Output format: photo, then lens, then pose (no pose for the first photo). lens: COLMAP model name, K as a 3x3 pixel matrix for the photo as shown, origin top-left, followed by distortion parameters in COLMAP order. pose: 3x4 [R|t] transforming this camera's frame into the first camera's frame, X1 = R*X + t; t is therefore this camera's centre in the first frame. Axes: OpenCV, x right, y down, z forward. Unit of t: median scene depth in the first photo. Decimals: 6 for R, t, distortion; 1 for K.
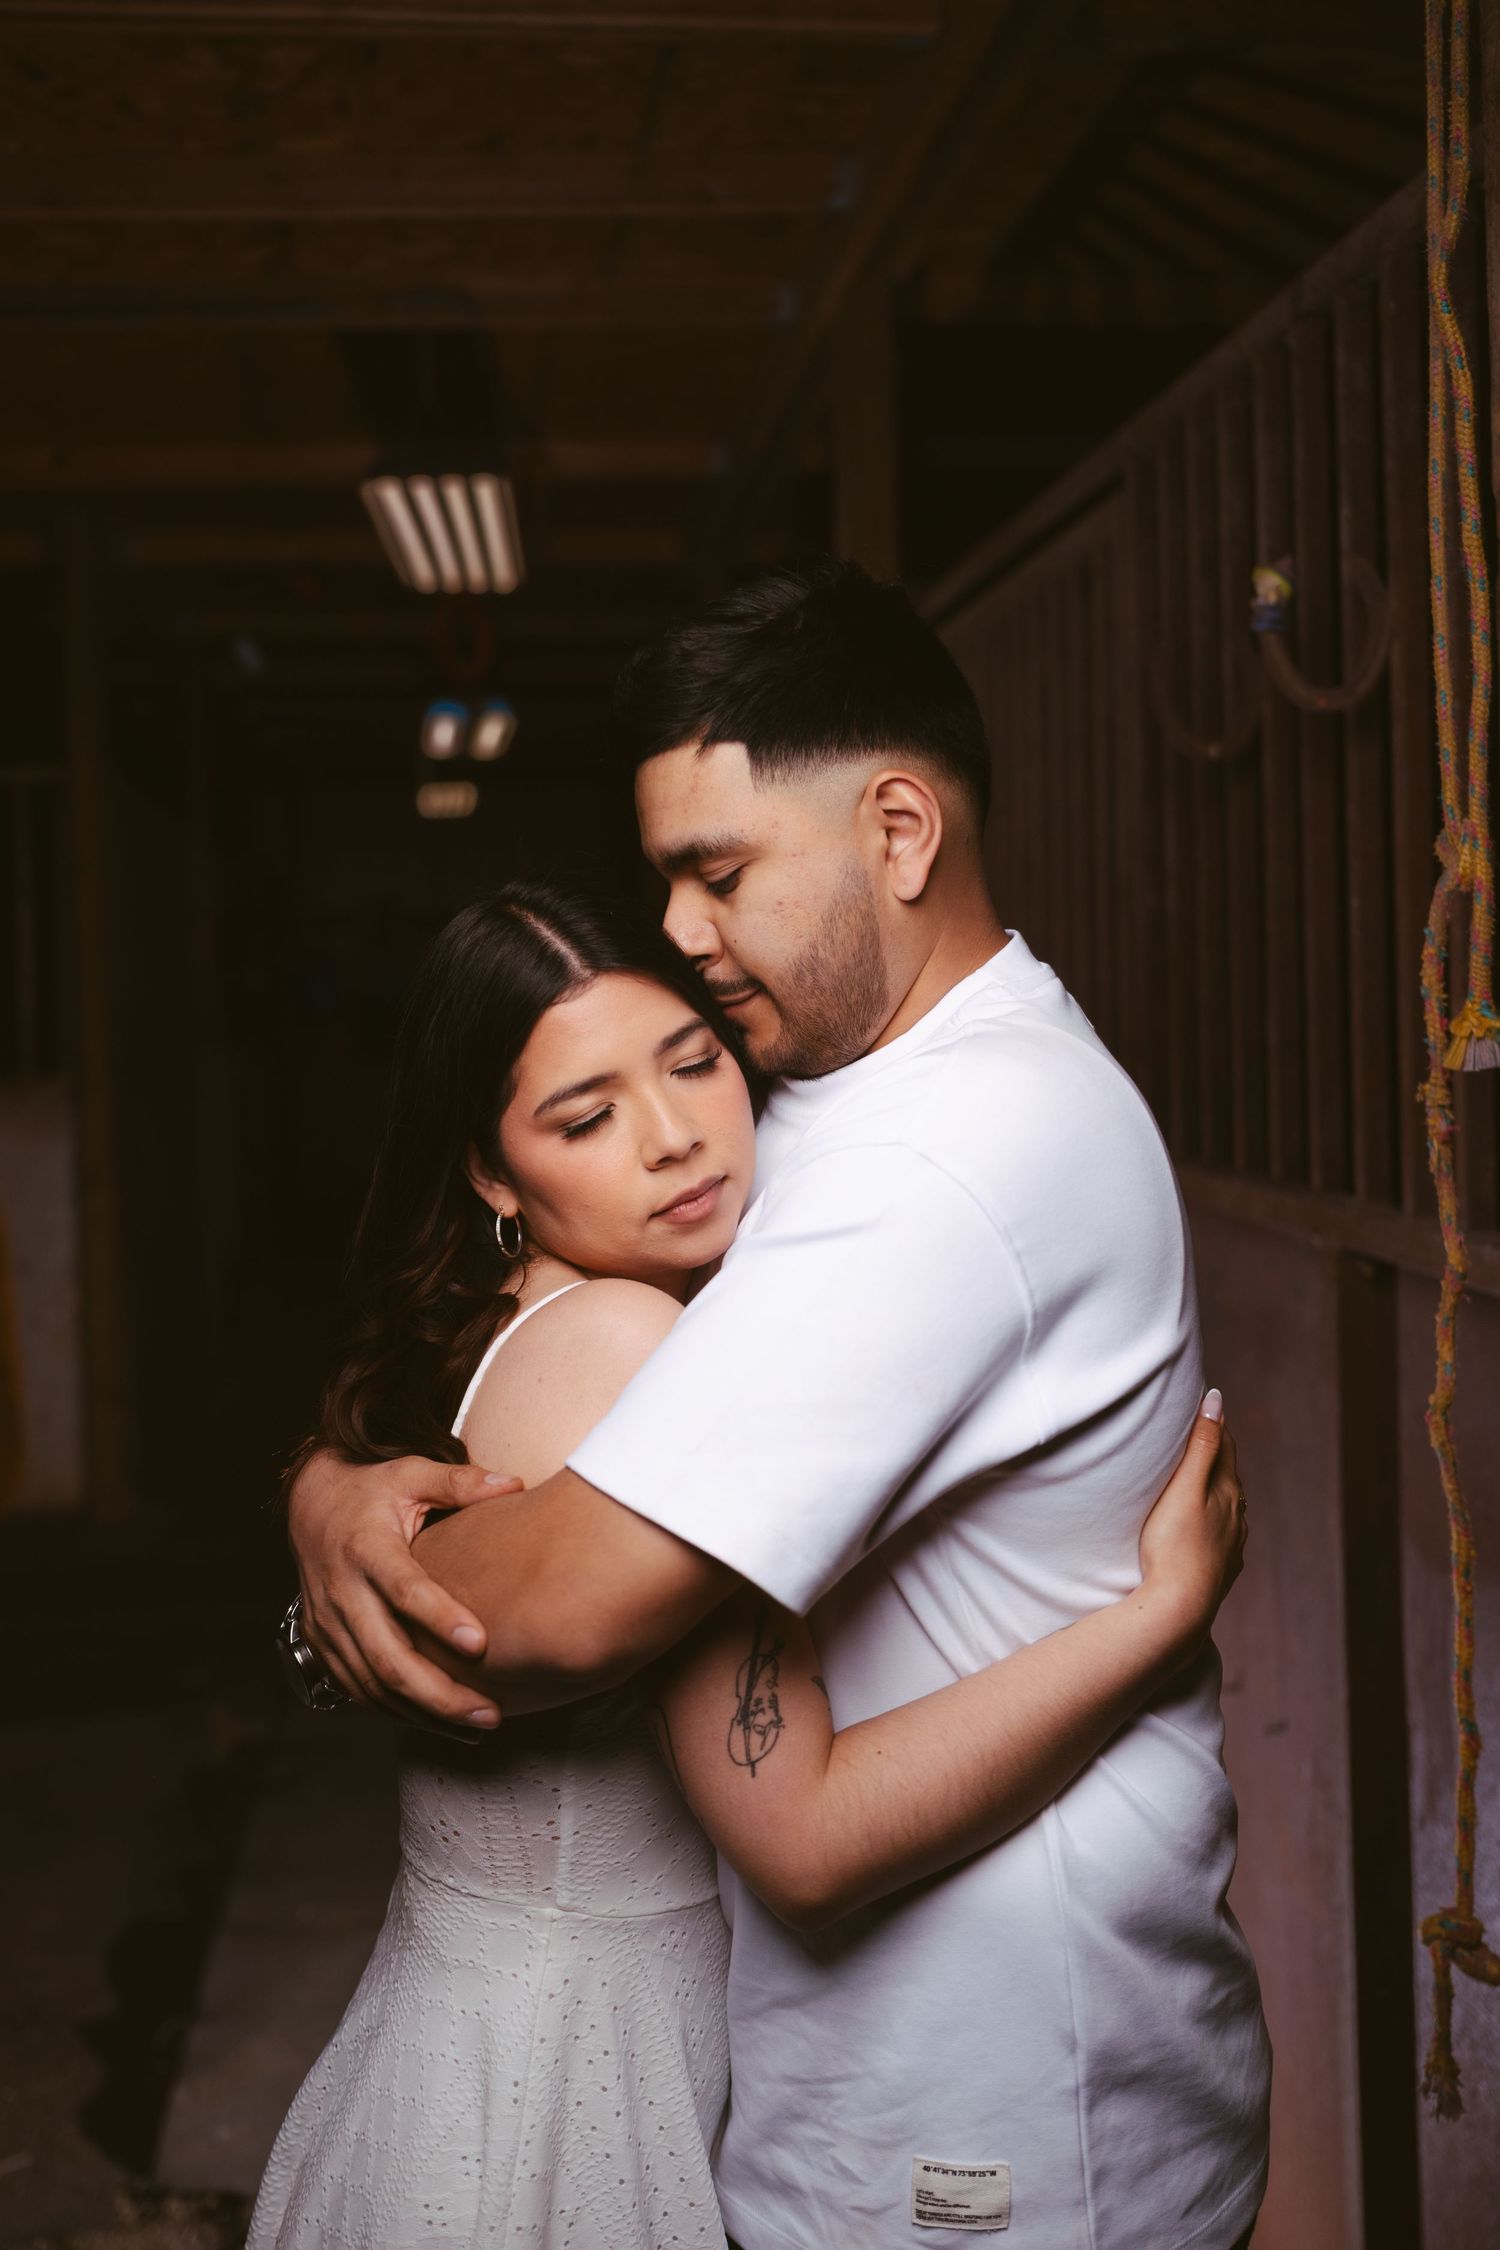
lens RADIAL K [[2146.9, 0, 662.3], [0, 2146.9, 1006.9], [0, 0, 1]] dist [-0.004105, -0.010278]
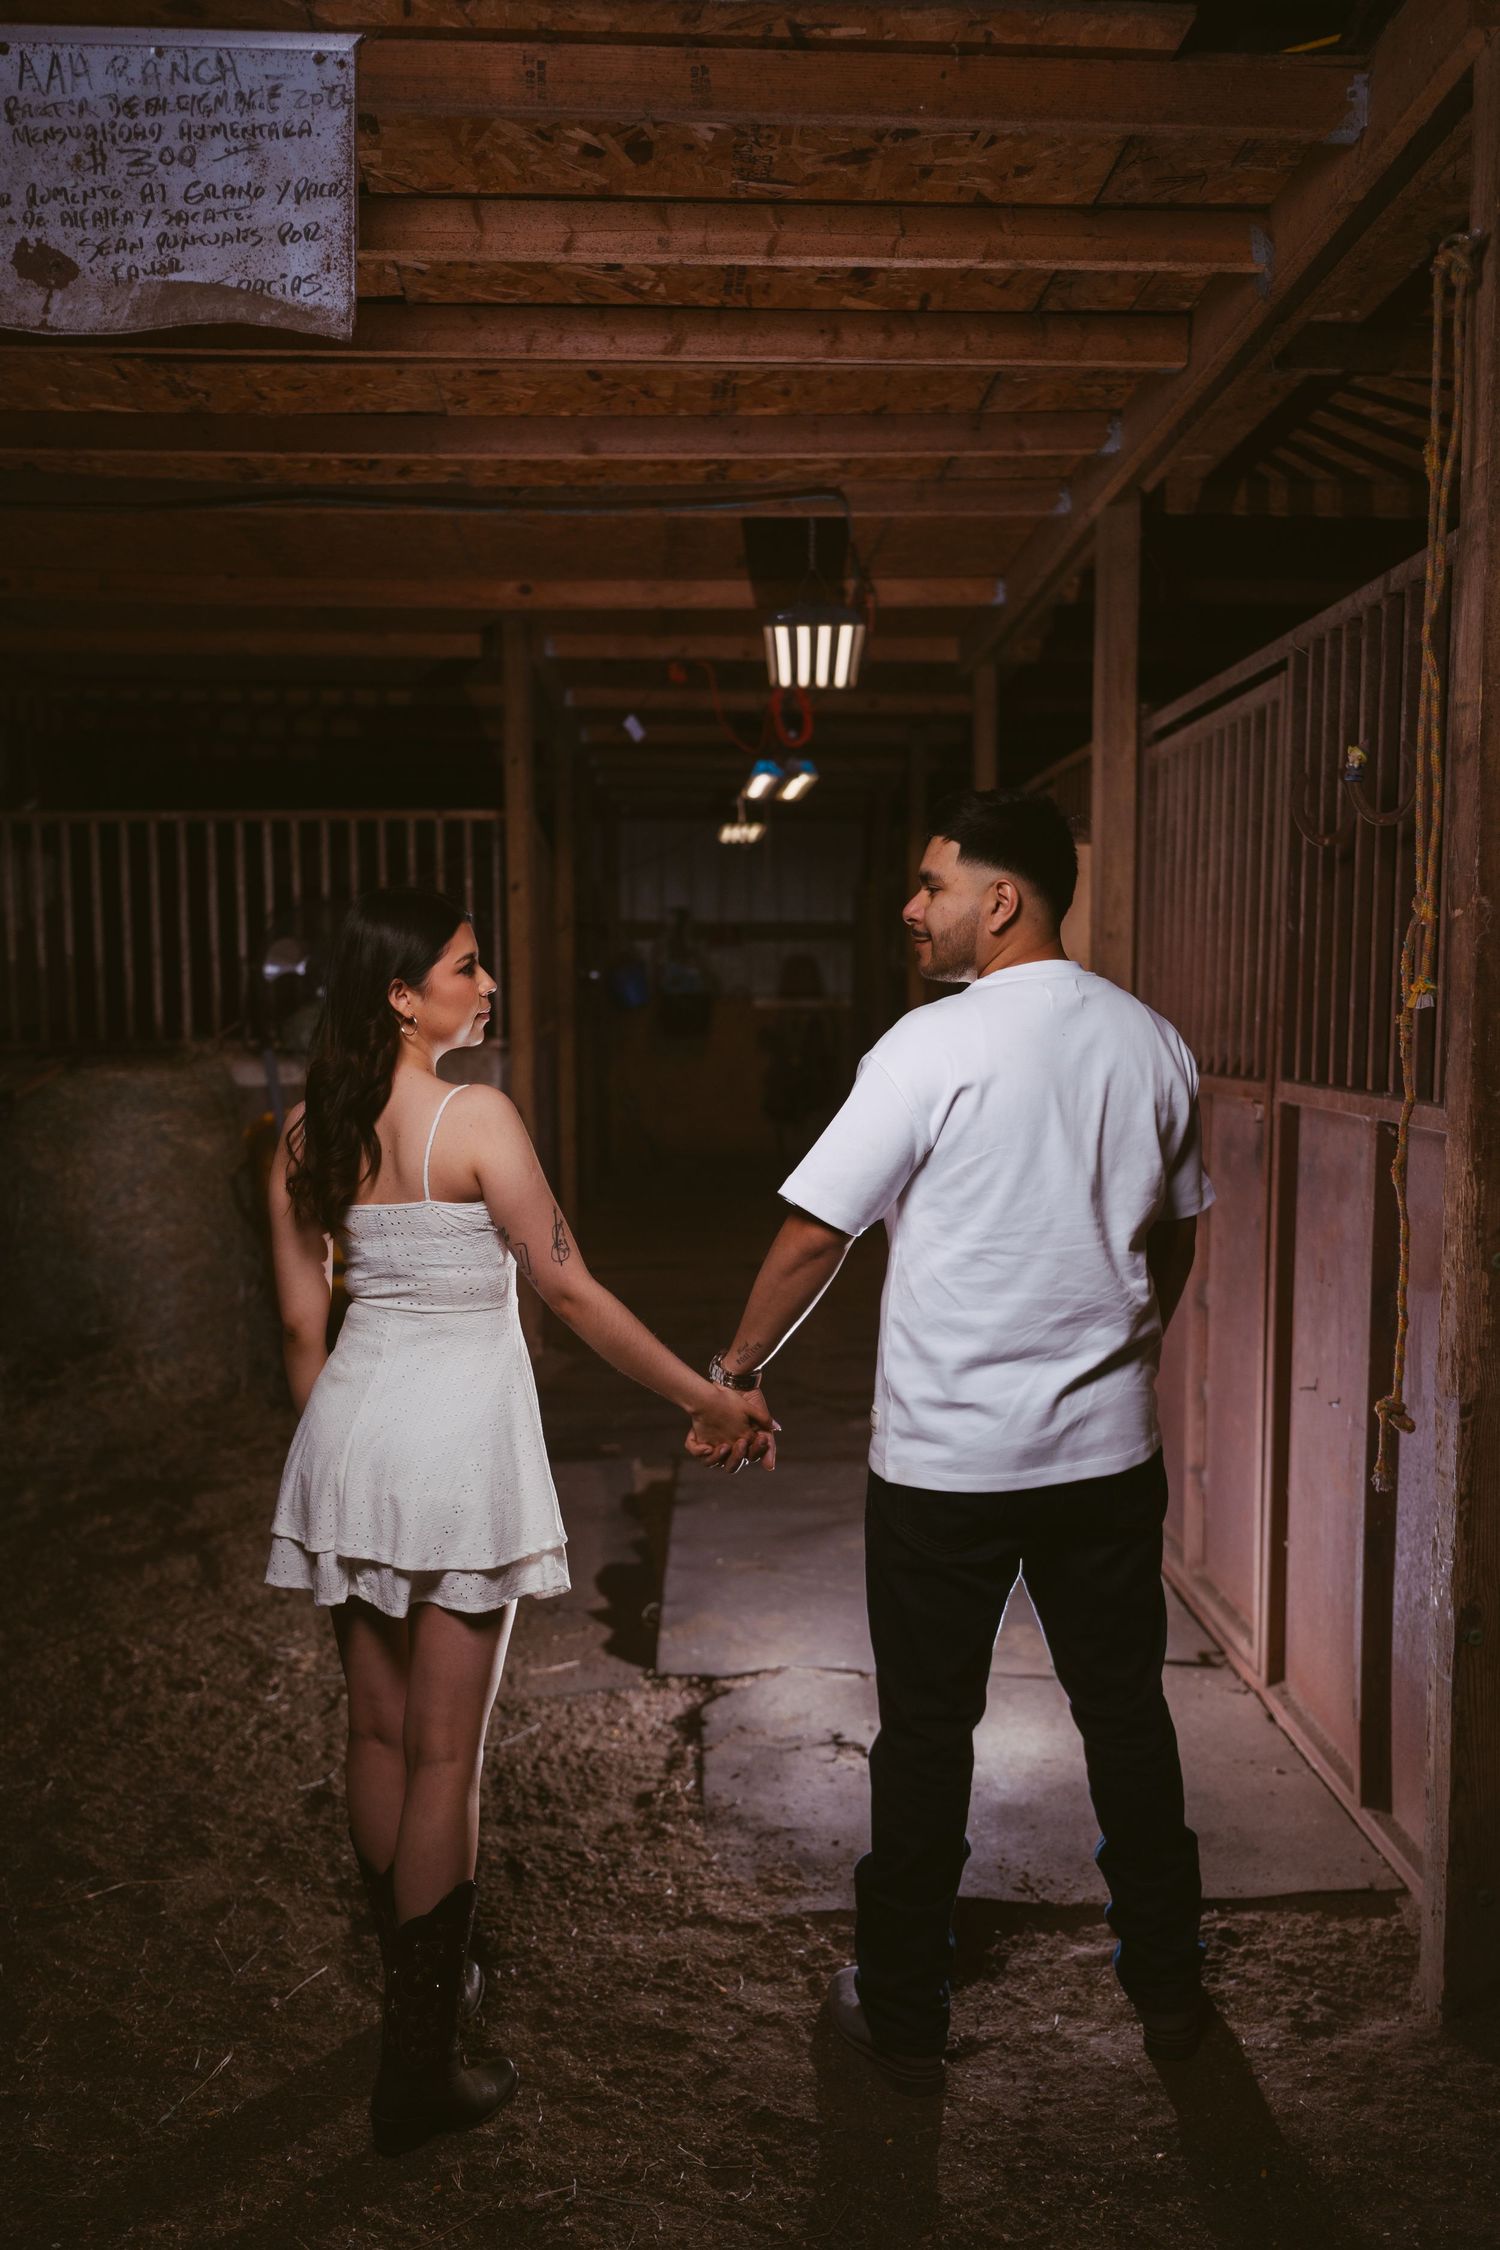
lens RADIAL K [[1912.7, 0, 745.3], [0, 1912.7, 1200.7], [0, 0, 1]] dist [-0.001733, 0.004372]
pose [[0.997306, 0.032541, -0.065748, -0.081411], [-0.026002, 0.994851, 0.097960, 0.025098], [0.068597, -0.095986, 0.993016, -0.477967]]
